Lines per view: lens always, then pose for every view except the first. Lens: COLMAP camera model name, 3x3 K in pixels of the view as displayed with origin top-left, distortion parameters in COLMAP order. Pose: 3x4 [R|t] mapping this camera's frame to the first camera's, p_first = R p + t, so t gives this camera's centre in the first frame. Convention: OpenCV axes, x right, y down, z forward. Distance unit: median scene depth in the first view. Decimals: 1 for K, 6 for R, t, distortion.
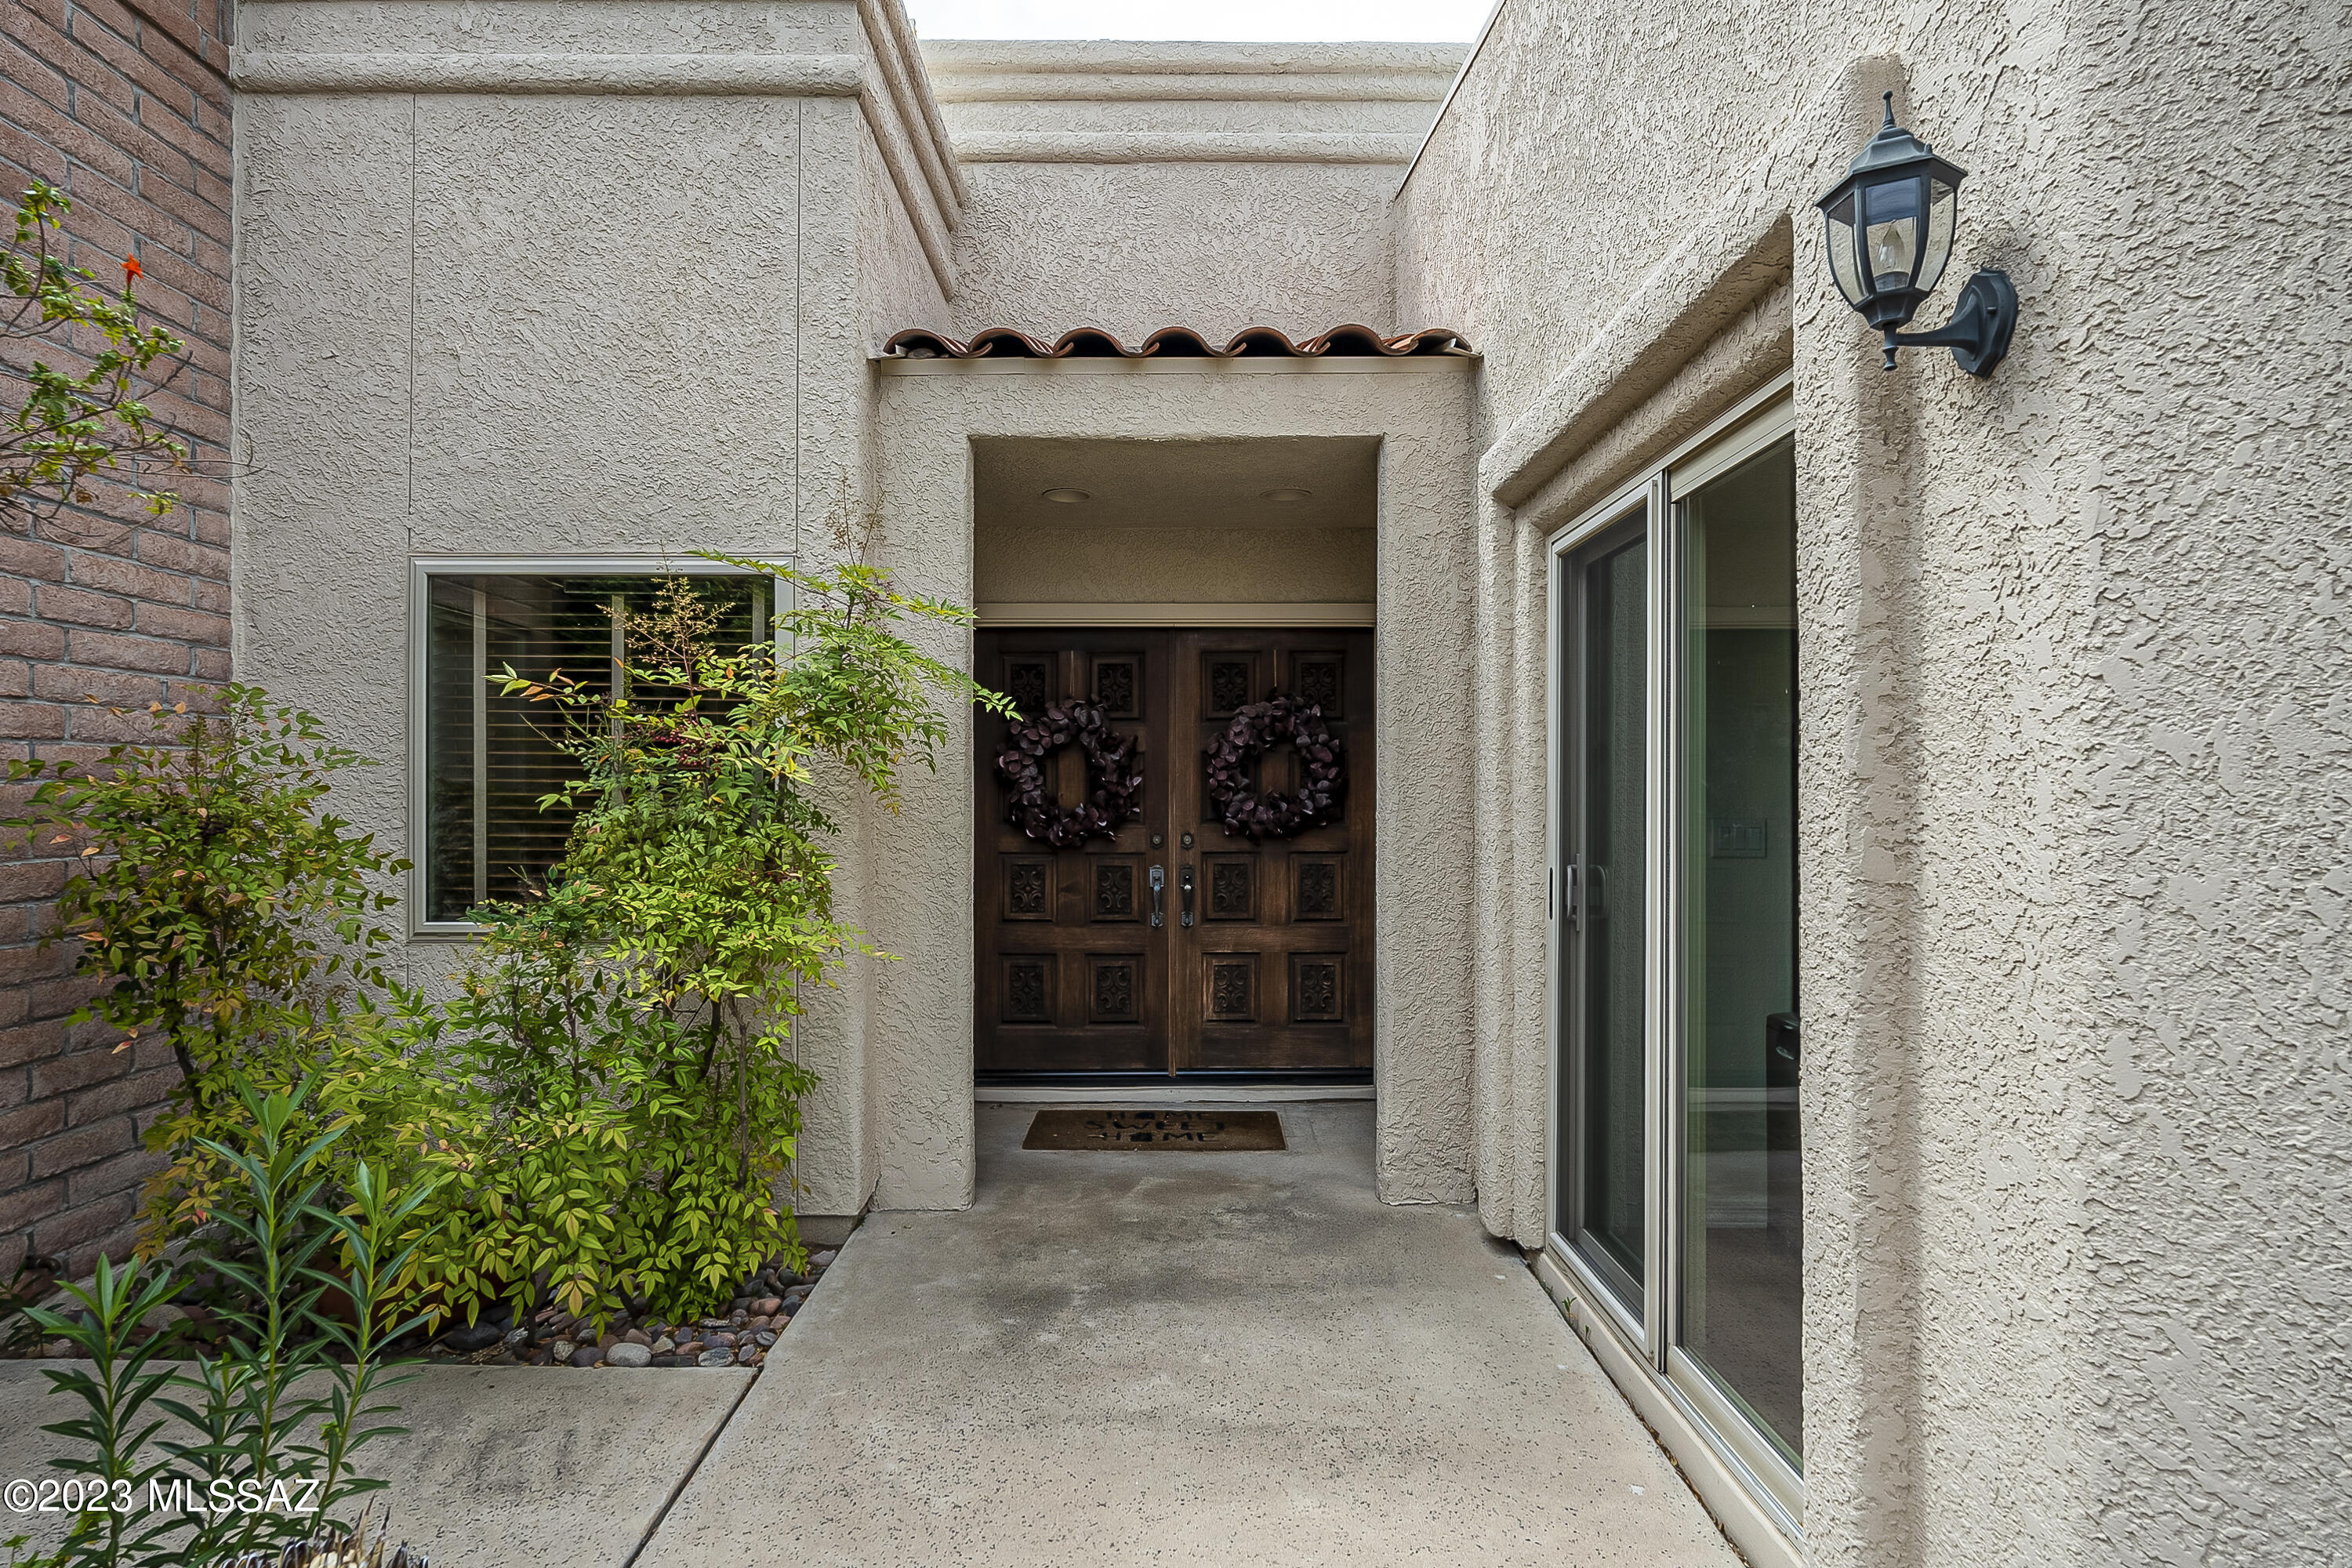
lens RADIAL K [[1275.6, 0, 1170.2], [0, 1275.6, 773.5], [0, 0, 1]] dist [-0.002661, -0.002224]
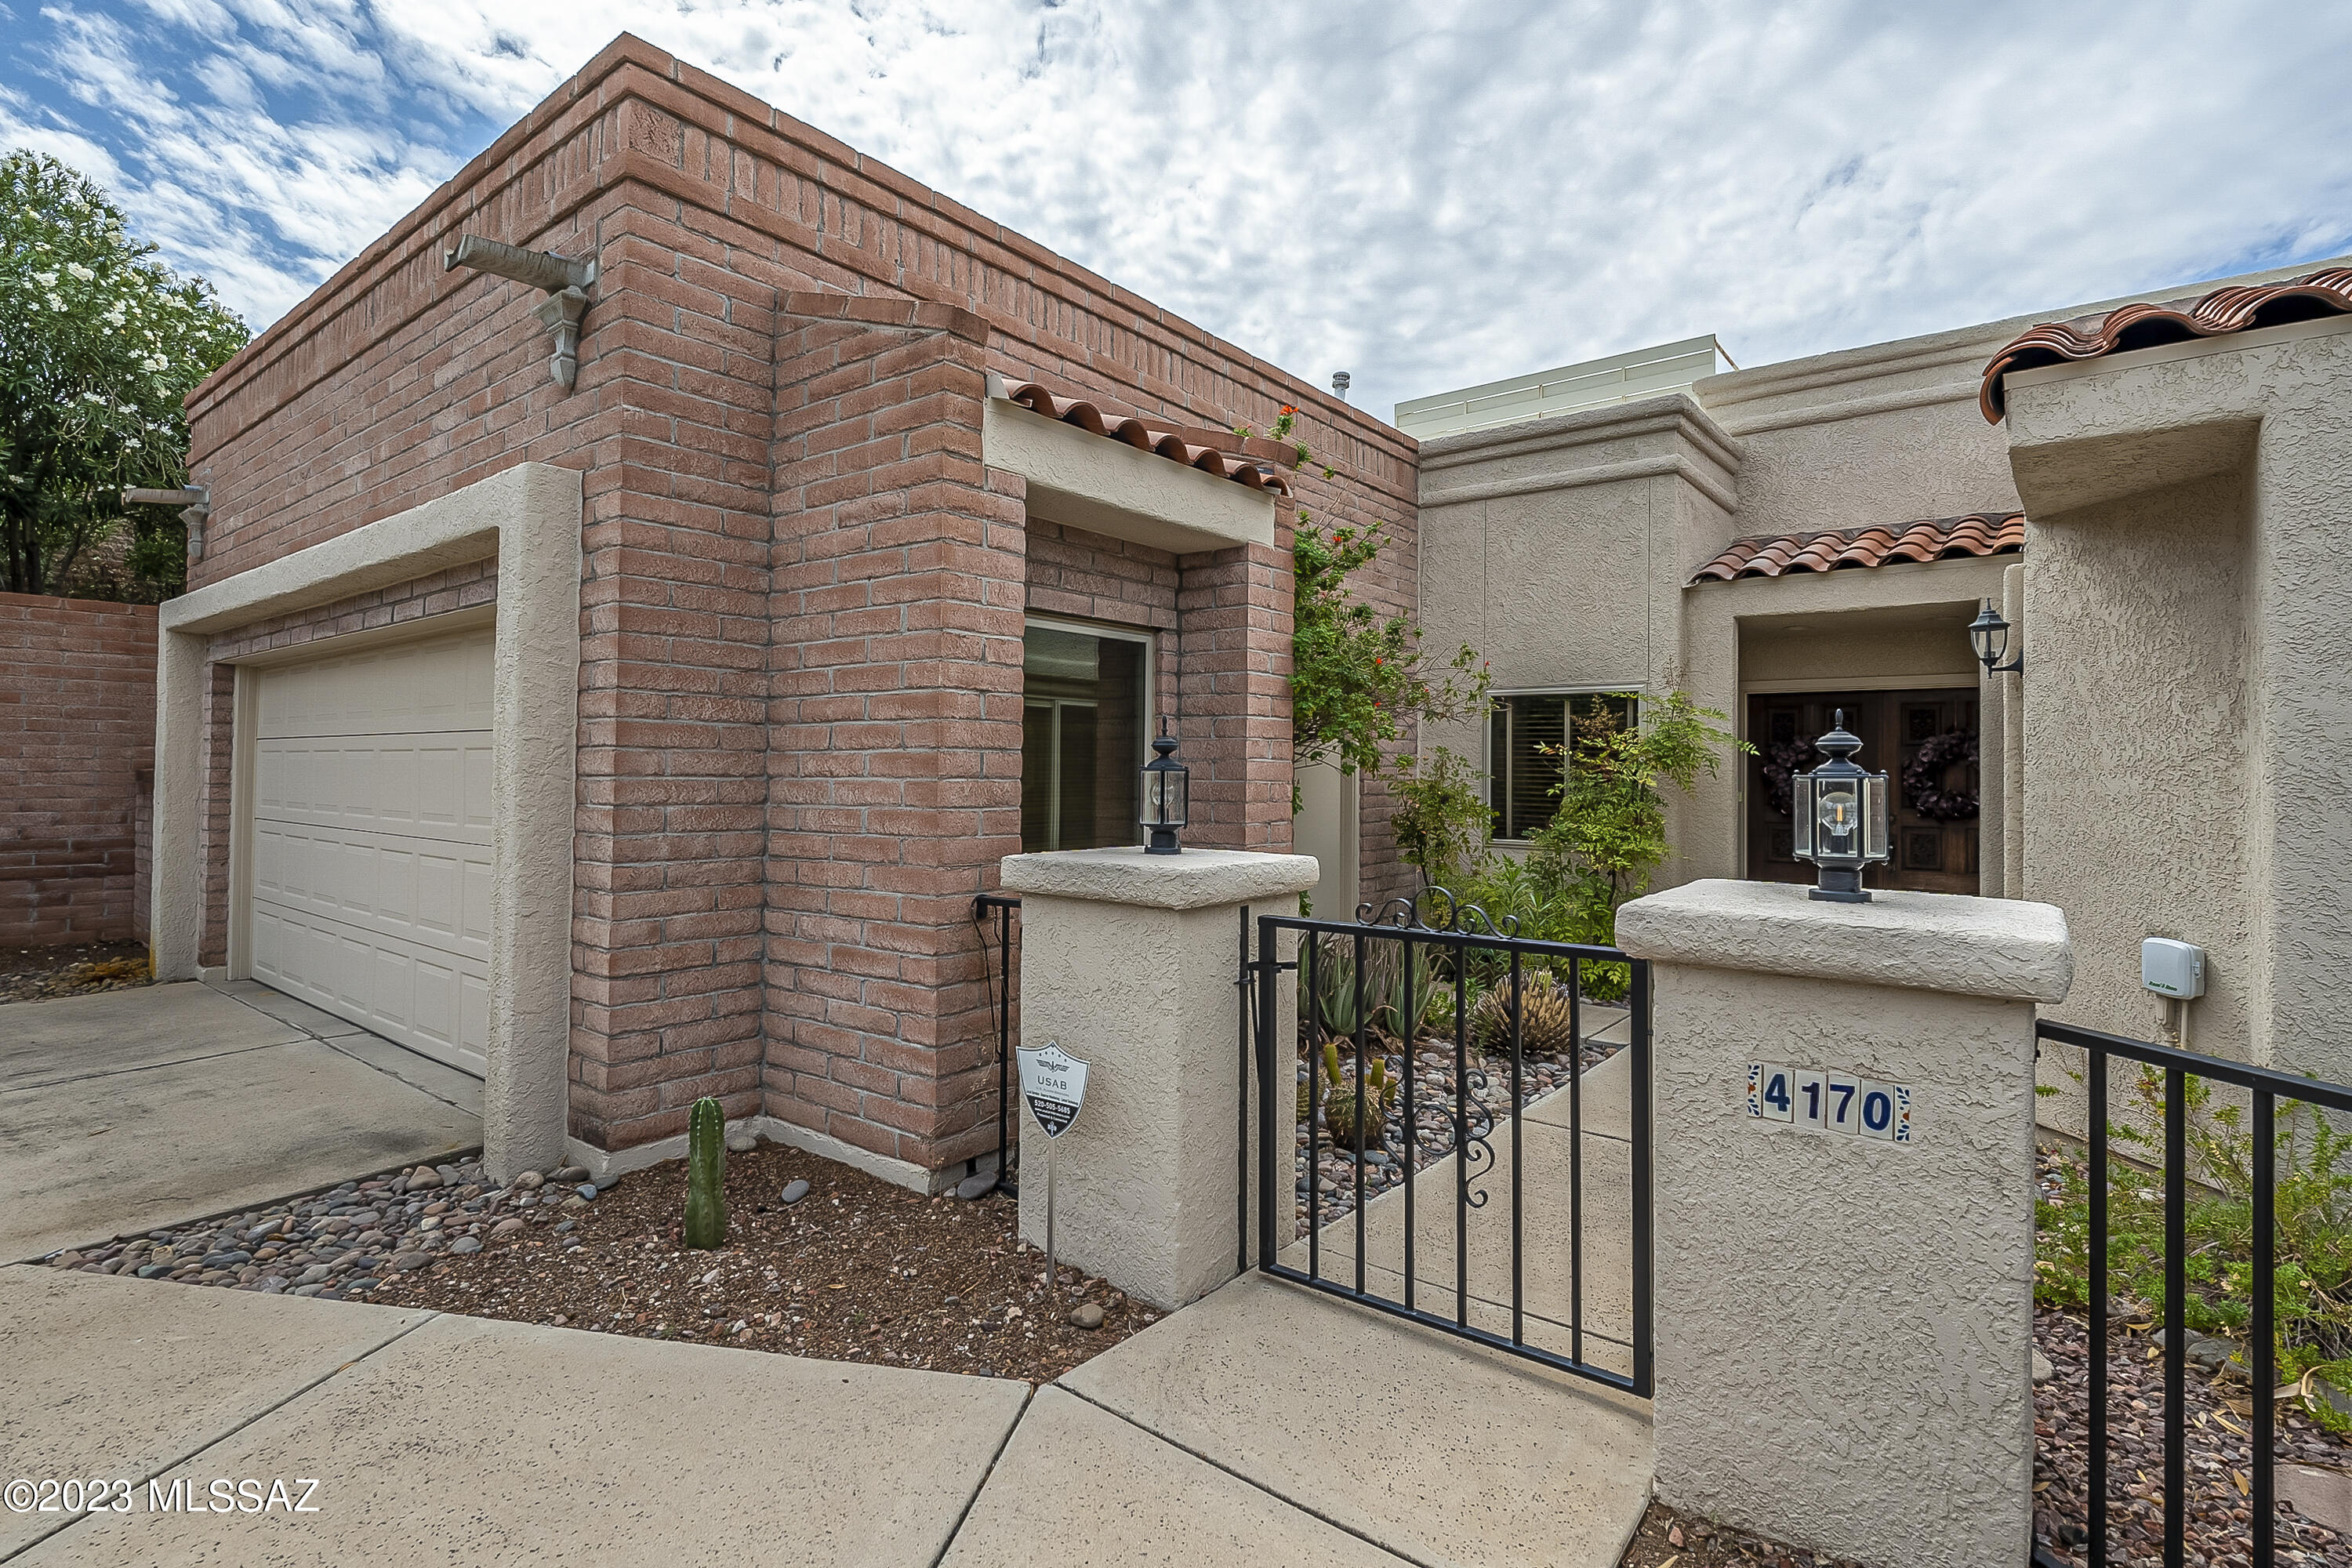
lens RADIAL K [[1100.5, 0, 1211.6], [0, 1100.5, 747.8], [0, 0, 1]] dist [-0.001077, -0.000235]
pose [[0.795017, -0.002378, -0.606583, 0.267633], [-0.002012, 0.999976, -0.006557, -0.042275], [0.606584, 0.006434, 0.794993, -0.995031]]
